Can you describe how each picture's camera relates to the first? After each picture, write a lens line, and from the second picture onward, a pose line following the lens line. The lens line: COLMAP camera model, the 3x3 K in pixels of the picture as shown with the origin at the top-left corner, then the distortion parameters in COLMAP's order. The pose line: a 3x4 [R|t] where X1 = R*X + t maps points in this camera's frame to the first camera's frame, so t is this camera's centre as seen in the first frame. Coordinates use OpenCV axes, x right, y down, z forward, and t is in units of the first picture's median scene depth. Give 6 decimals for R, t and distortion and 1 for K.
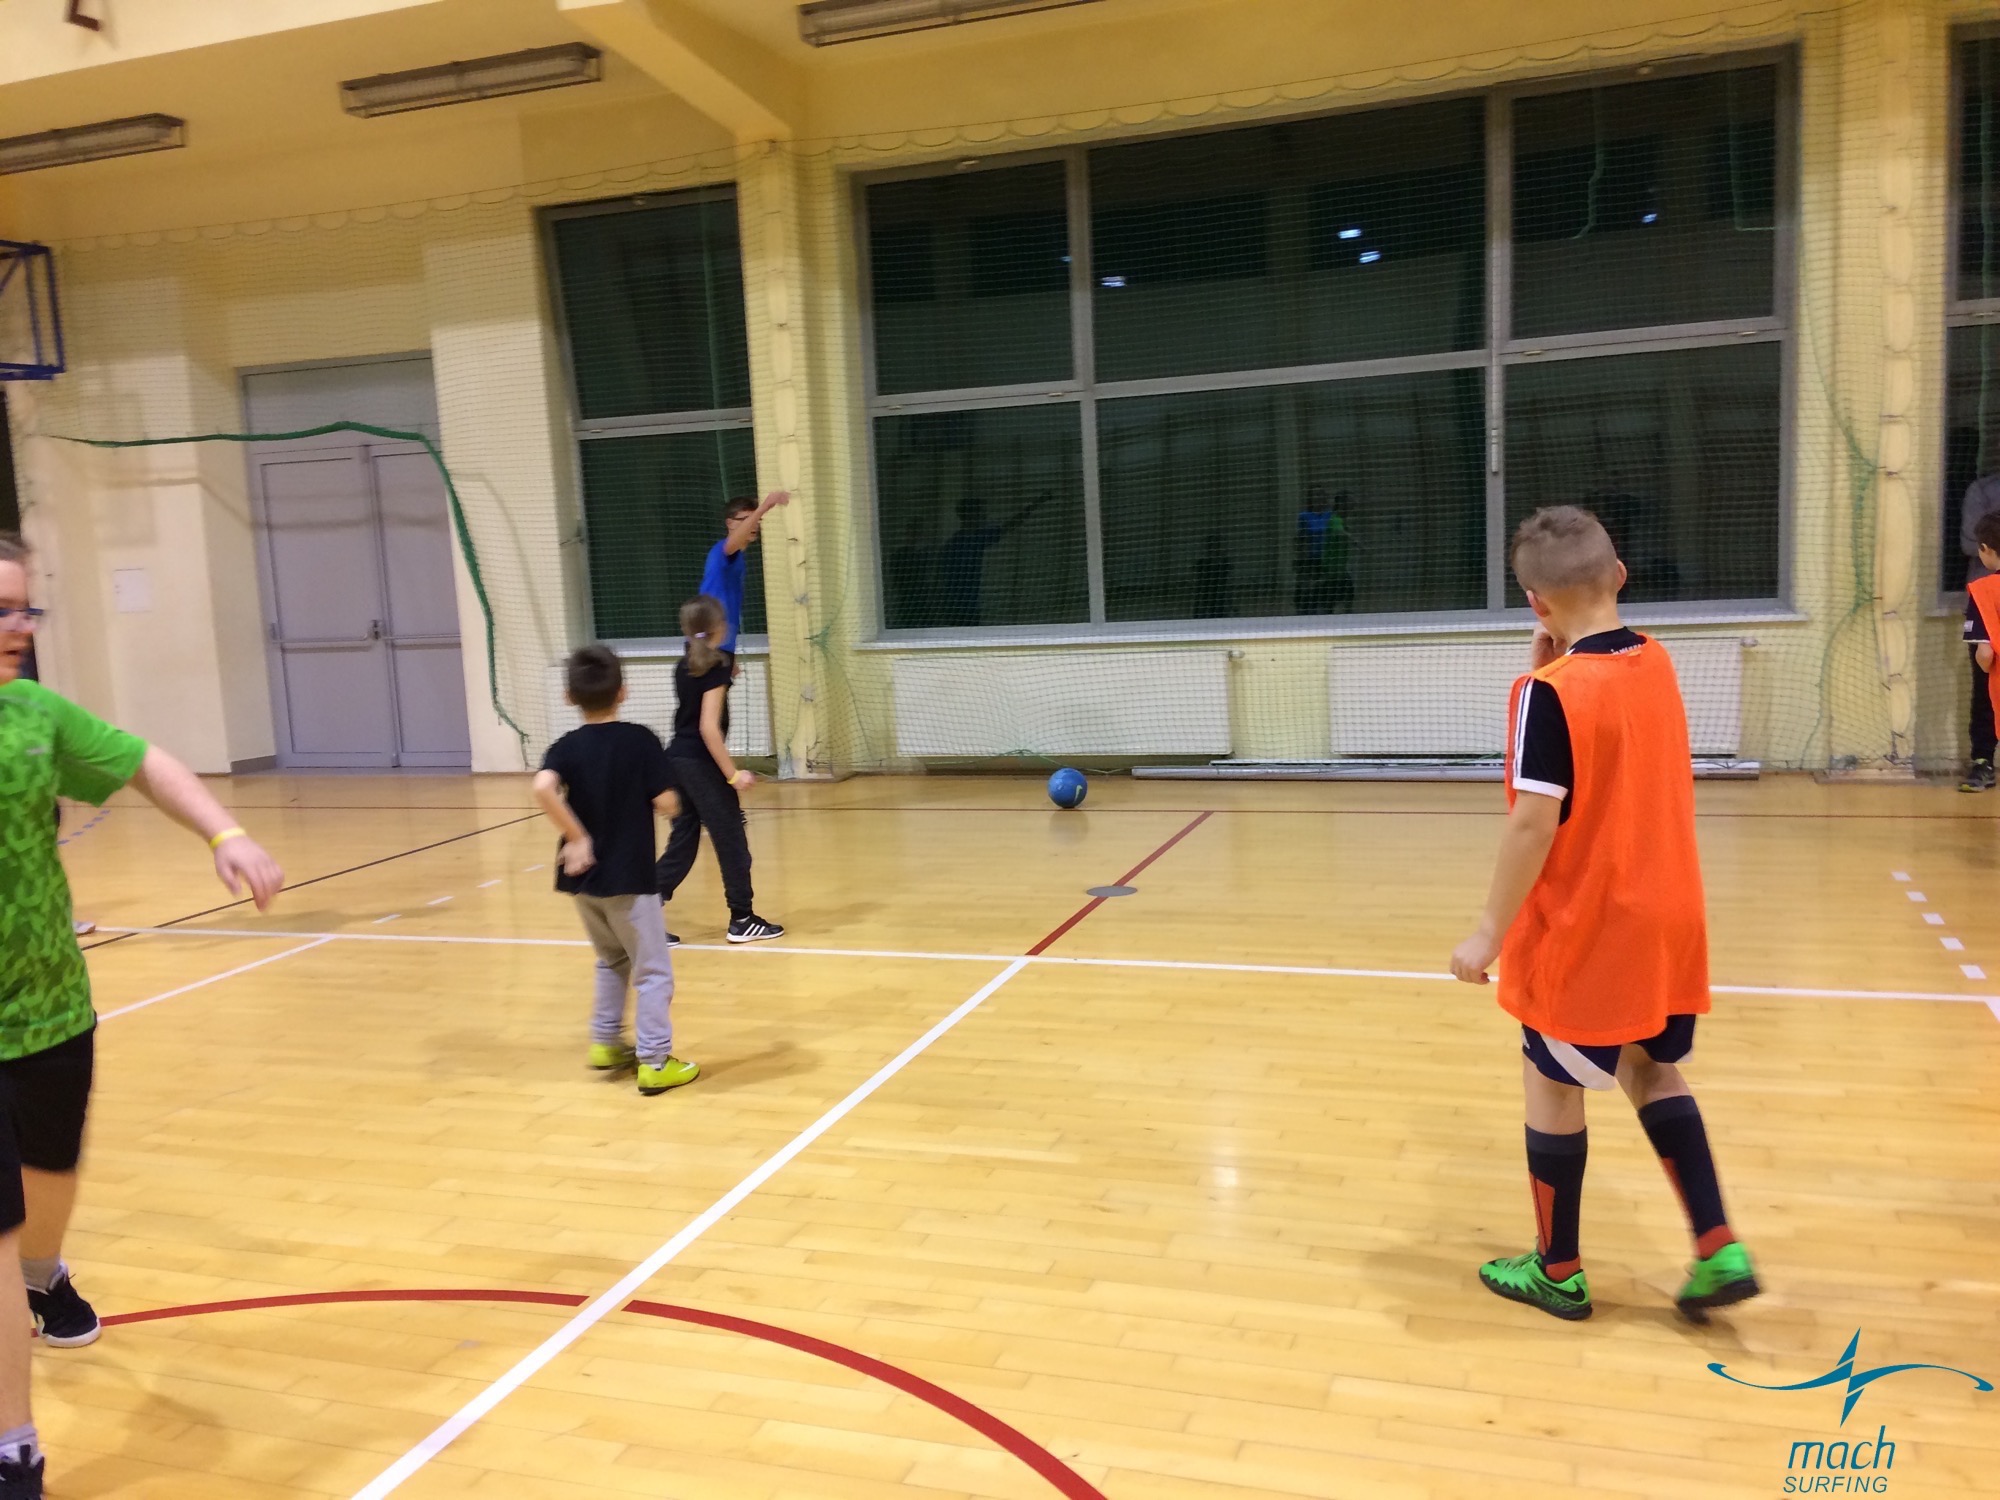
lens RADIAL K [[1696.1, 0, 980.3], [0, 1696.1, 760.7], [0, 0, 1]] dist [0.120894, -0.172836]
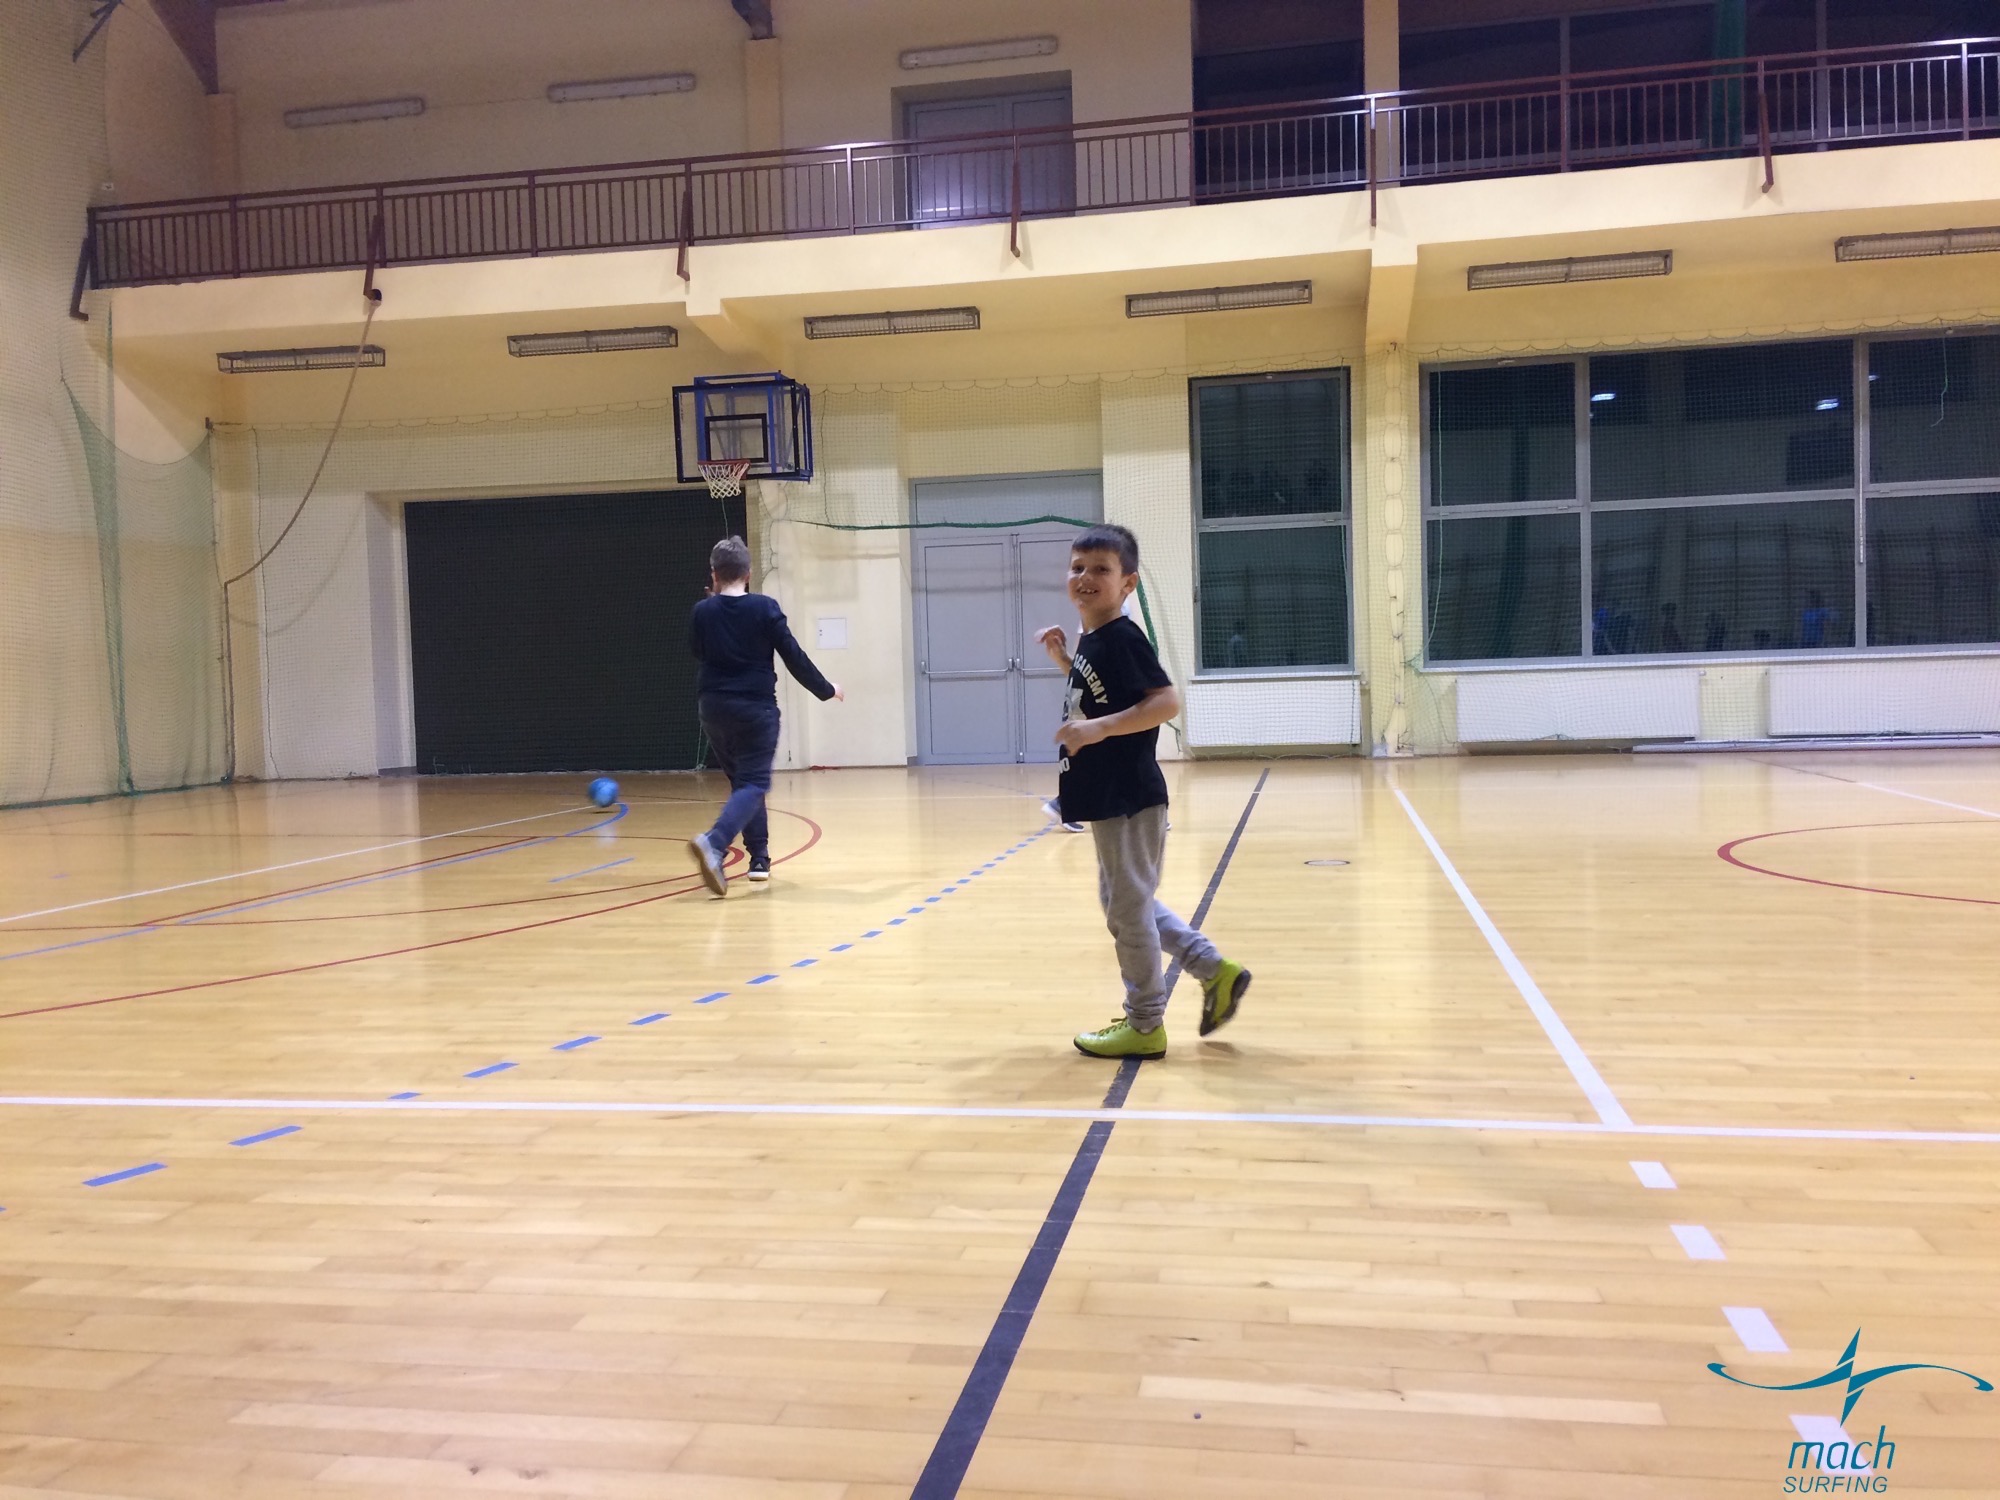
lens RADIAL K [[1696.1, 0, 996.9], [0, 1696.1, 733.8], [0, 0, 1]] dist [0.120894, -0.172836]
pose [[0.986511, 0.014716, 0.163034, -0.679507], [0.001774, 0.994932, -0.100537, 0.137634], [-0.163687, 0.099470, 0.981485, -0.402588]]
